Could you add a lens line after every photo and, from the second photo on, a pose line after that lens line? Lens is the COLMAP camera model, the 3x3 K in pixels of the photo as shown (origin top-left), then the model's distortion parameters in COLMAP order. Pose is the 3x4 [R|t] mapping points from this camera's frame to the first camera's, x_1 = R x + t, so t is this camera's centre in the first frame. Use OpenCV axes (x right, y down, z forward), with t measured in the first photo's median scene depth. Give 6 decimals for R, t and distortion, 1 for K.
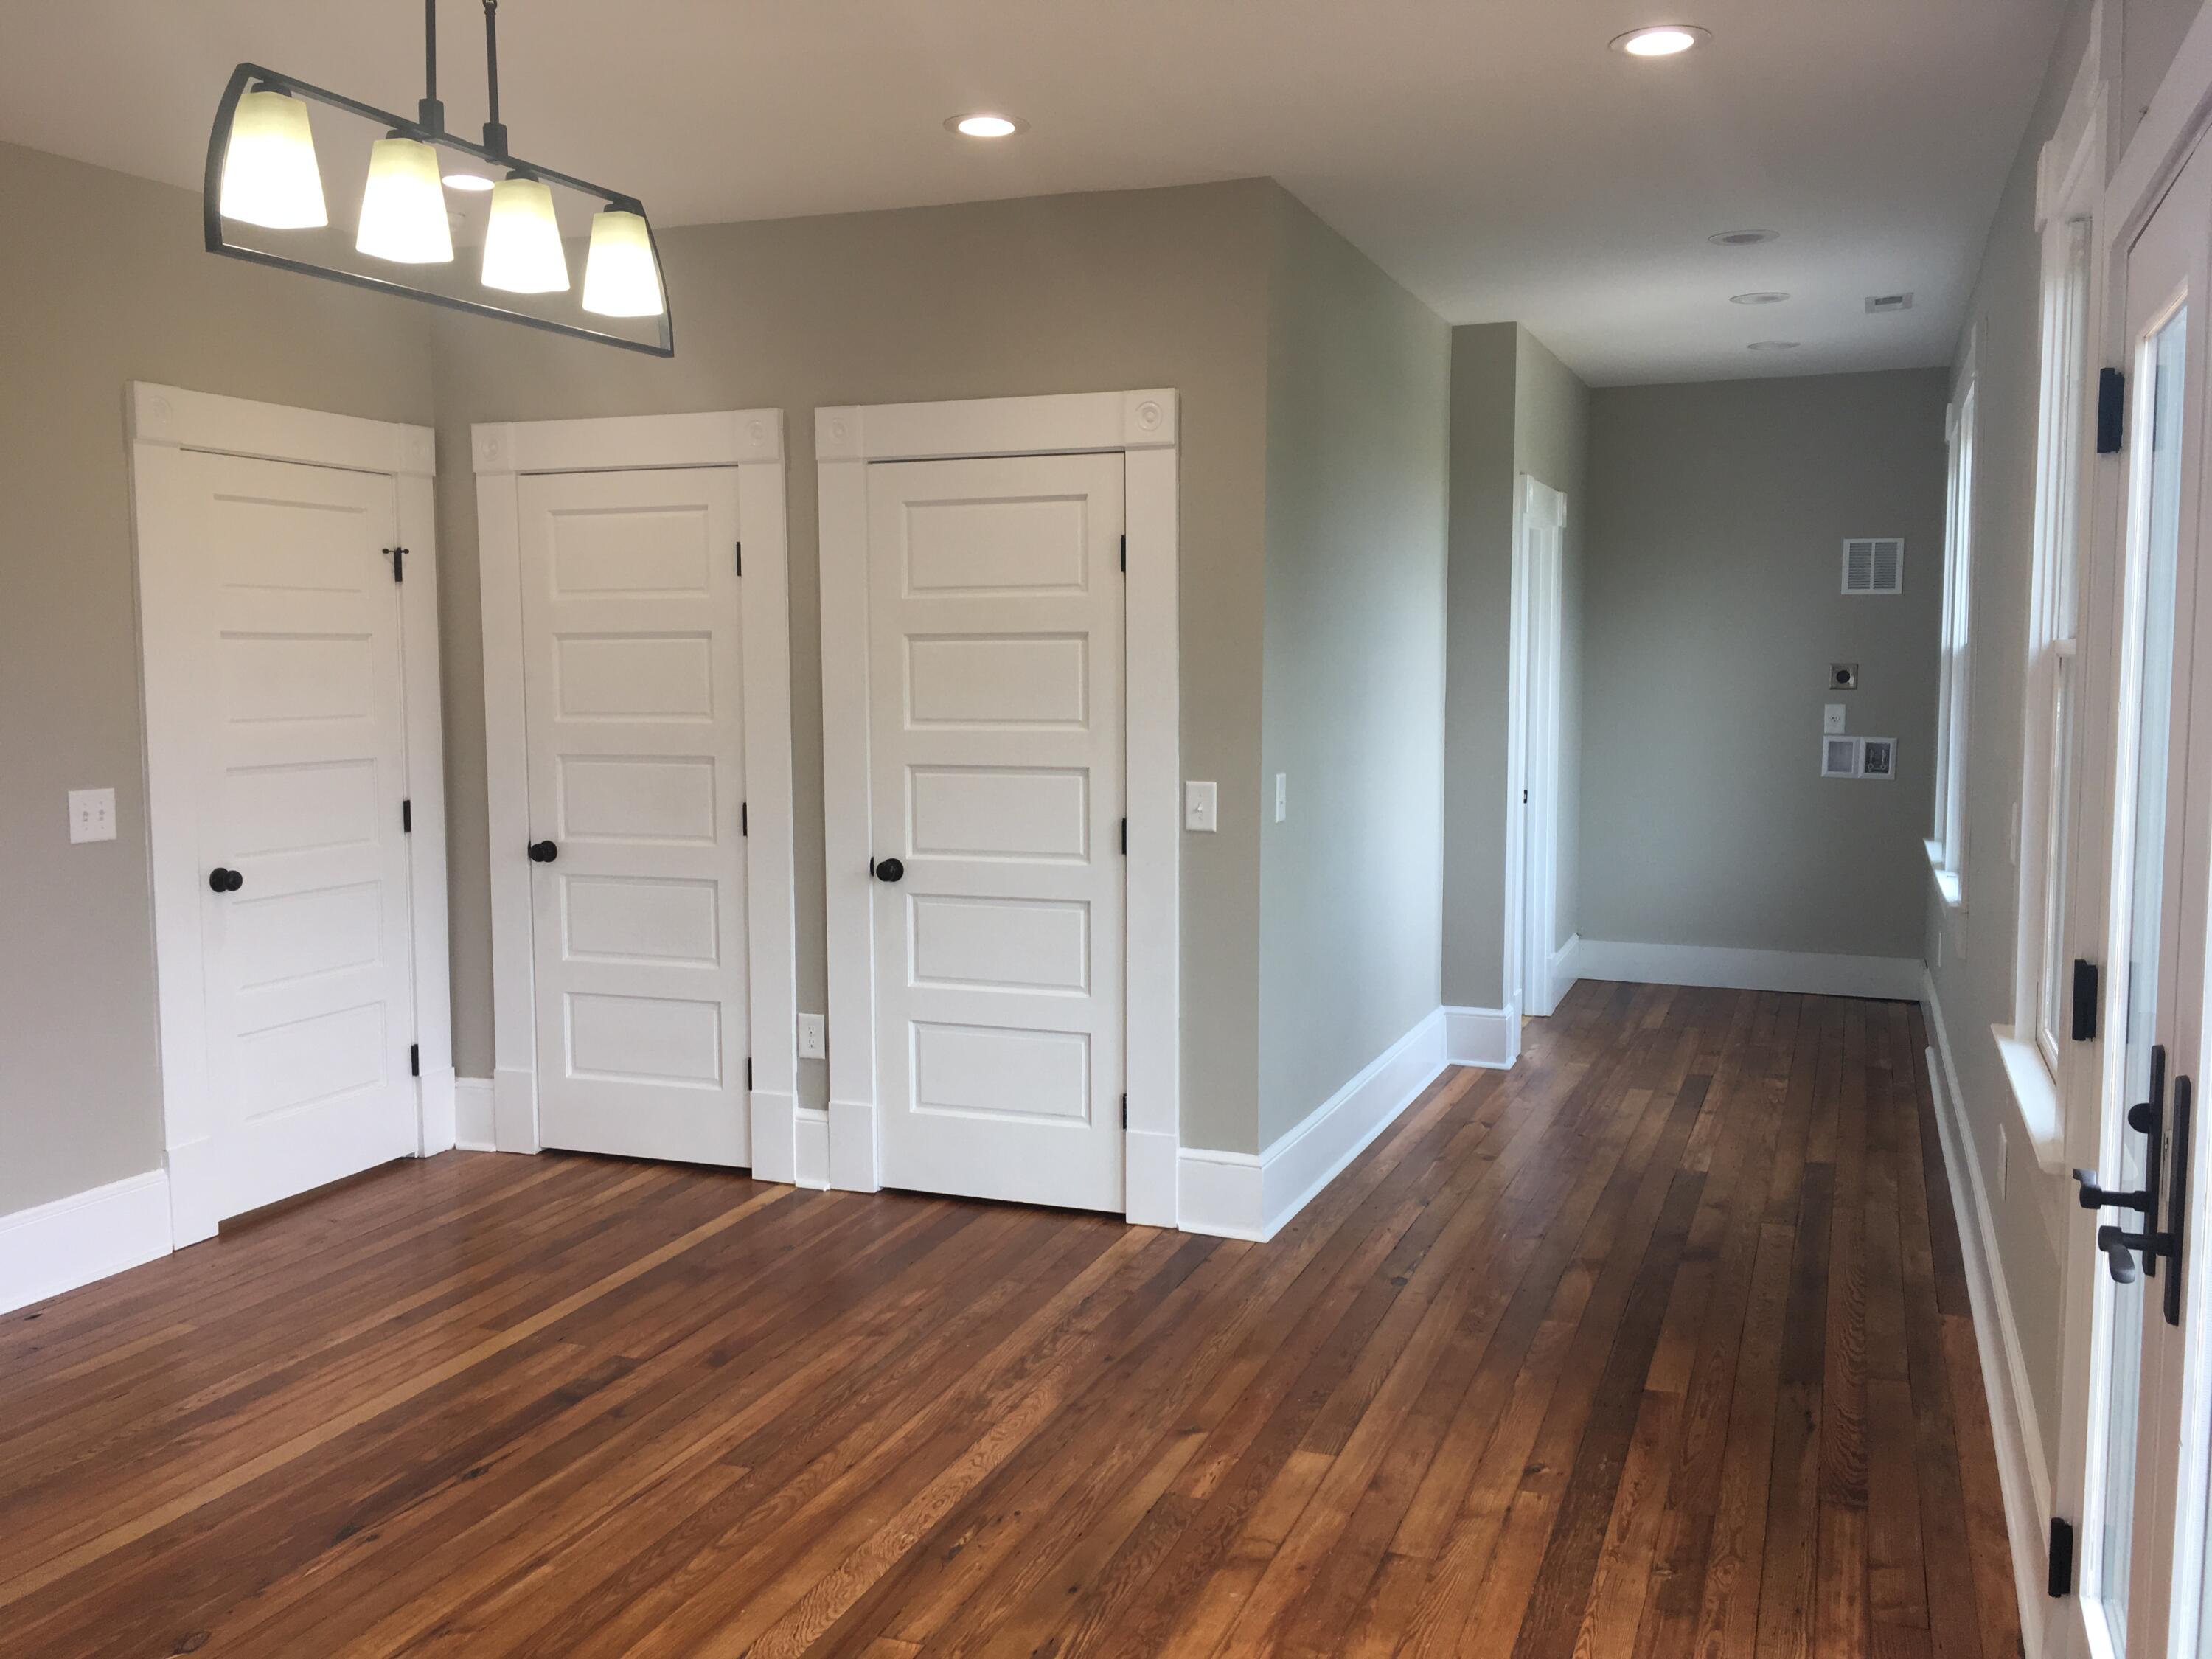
lens RADIAL K [[1872.6, 0, 1106.0], [0, 1872.6, 829.5], [0, 0, 1]] dist [0.005820, -0.005251]
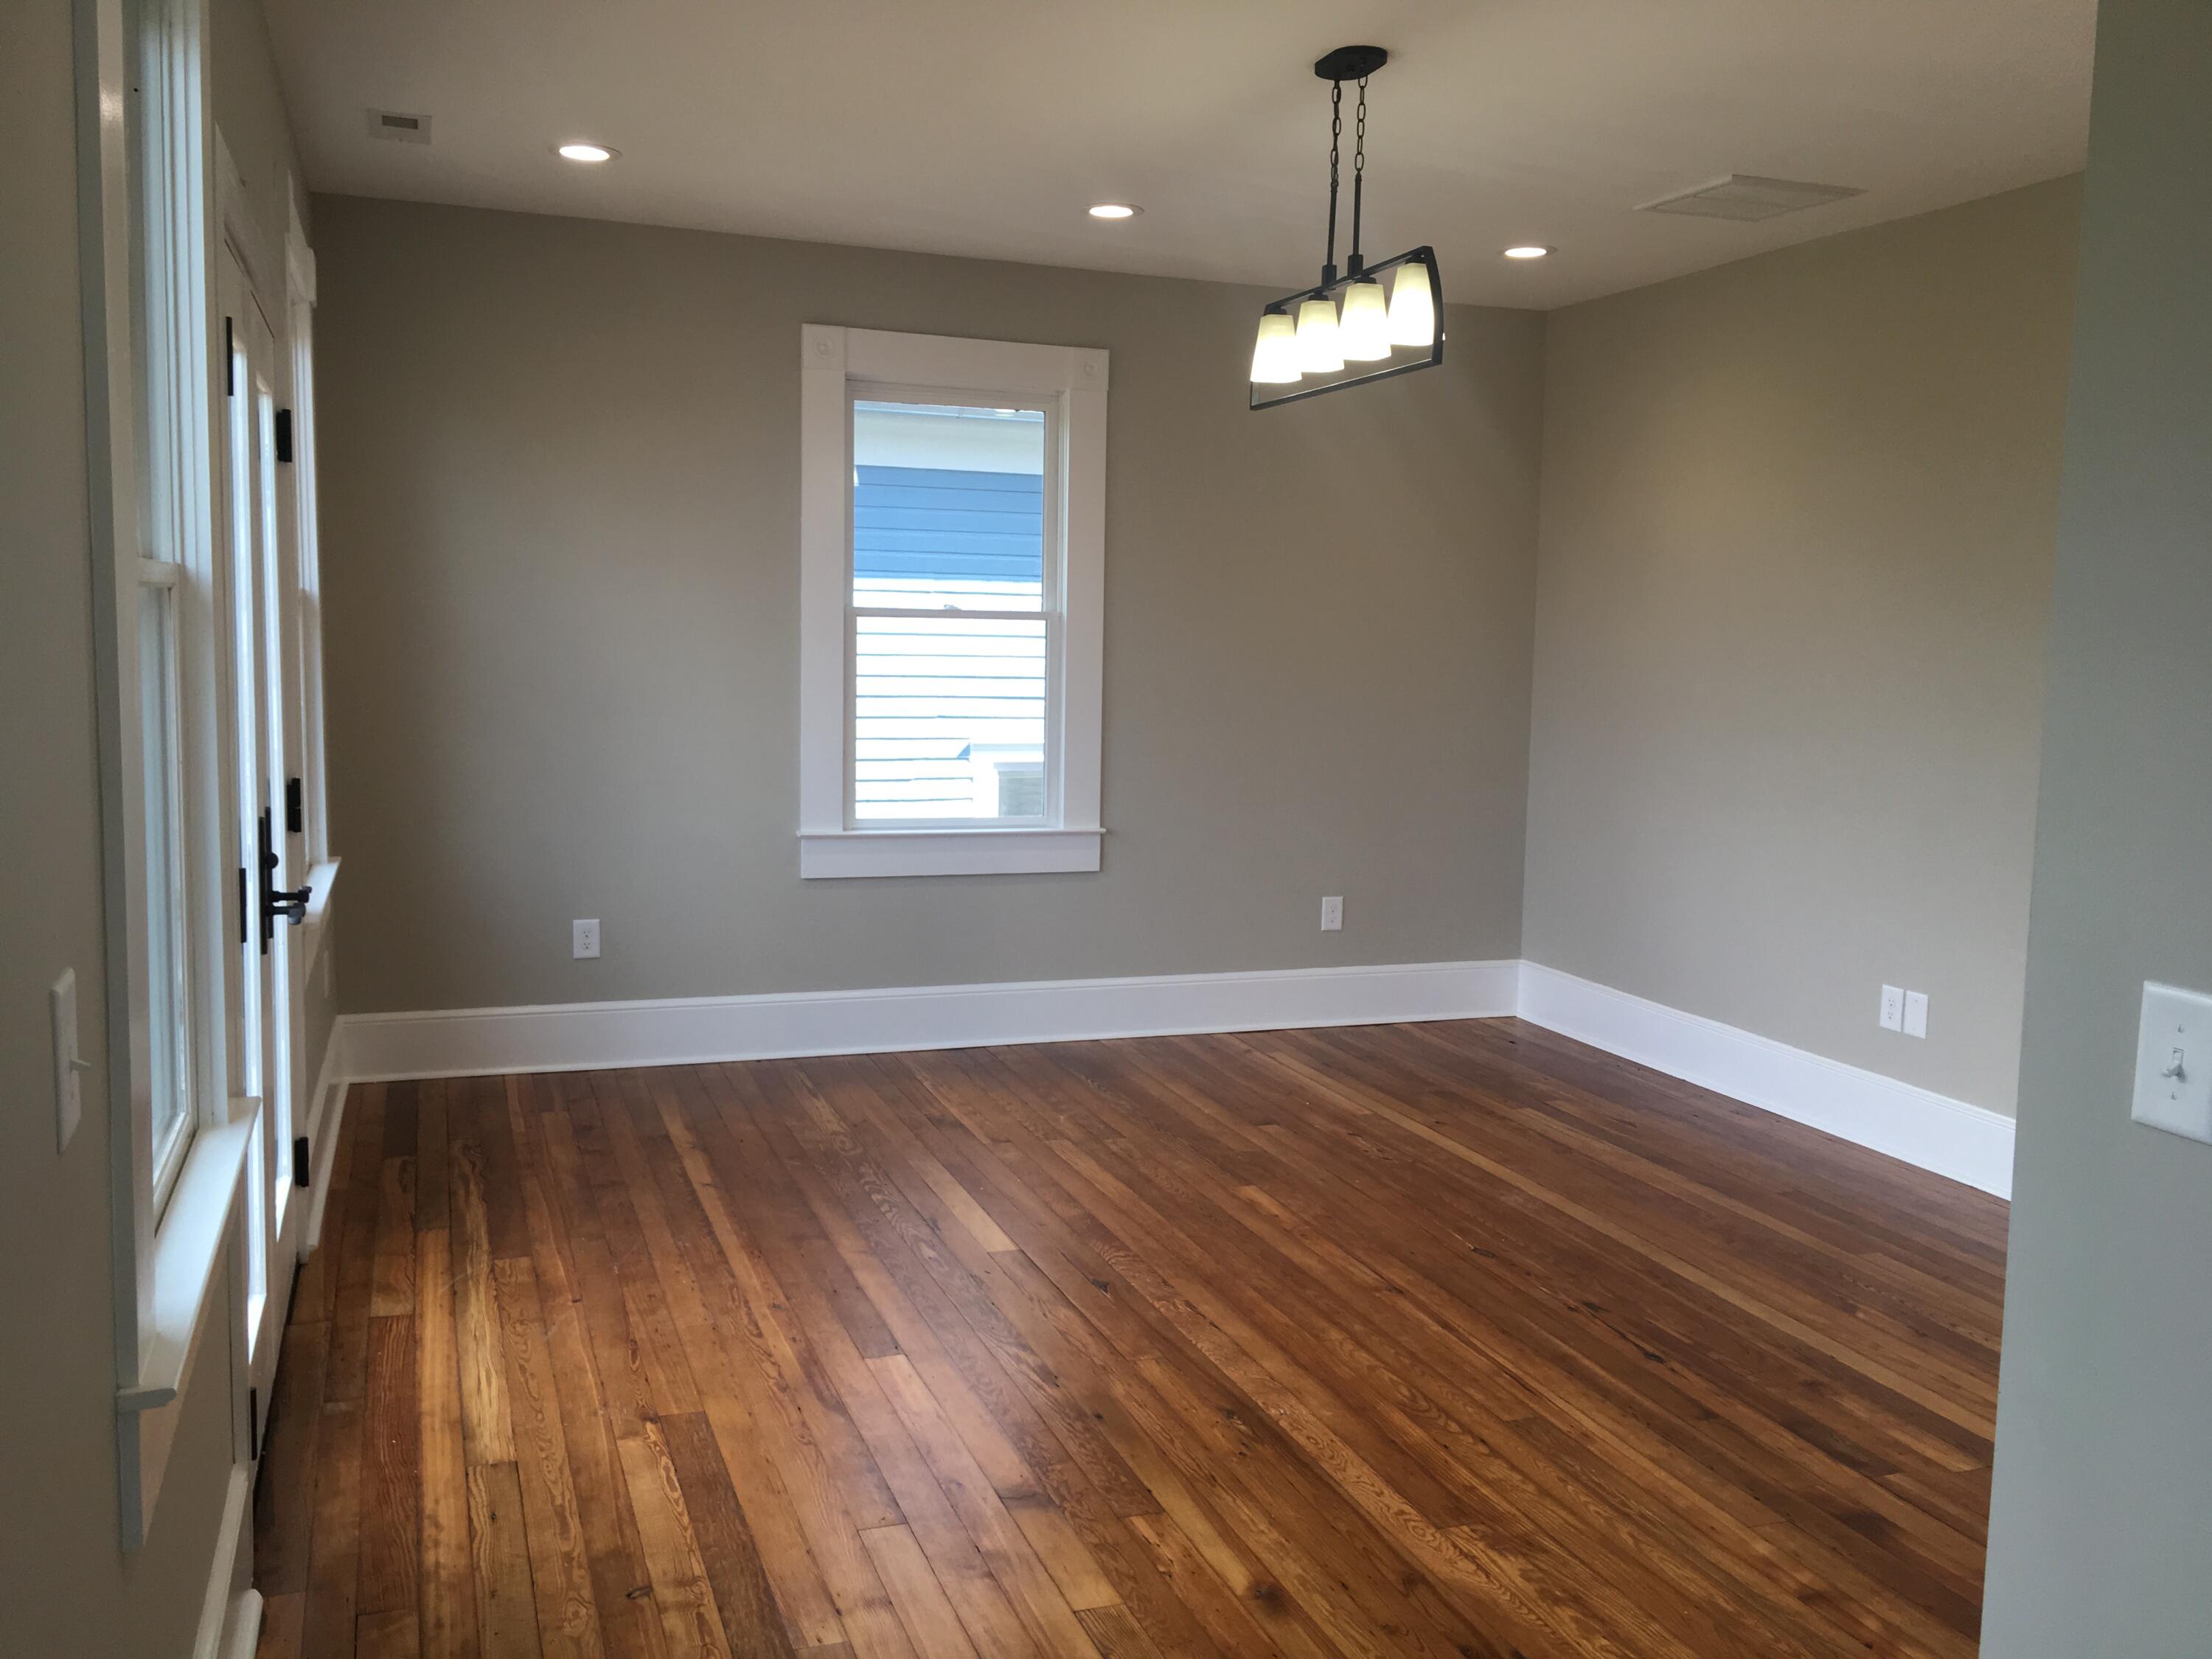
lens RADIAL K [[1867.9, 0, 1106.0], [0, 1867.9, 829.5], [0, 0, 1]] dist [0.037728, -0.002864]
pose [[-0.744263, 0.065164, -0.664700, 0.673155], [-0.083456, 0.978355, 0.189359, -0.158600], [0.662651, 0.196406, -0.722715, 1.637156]]
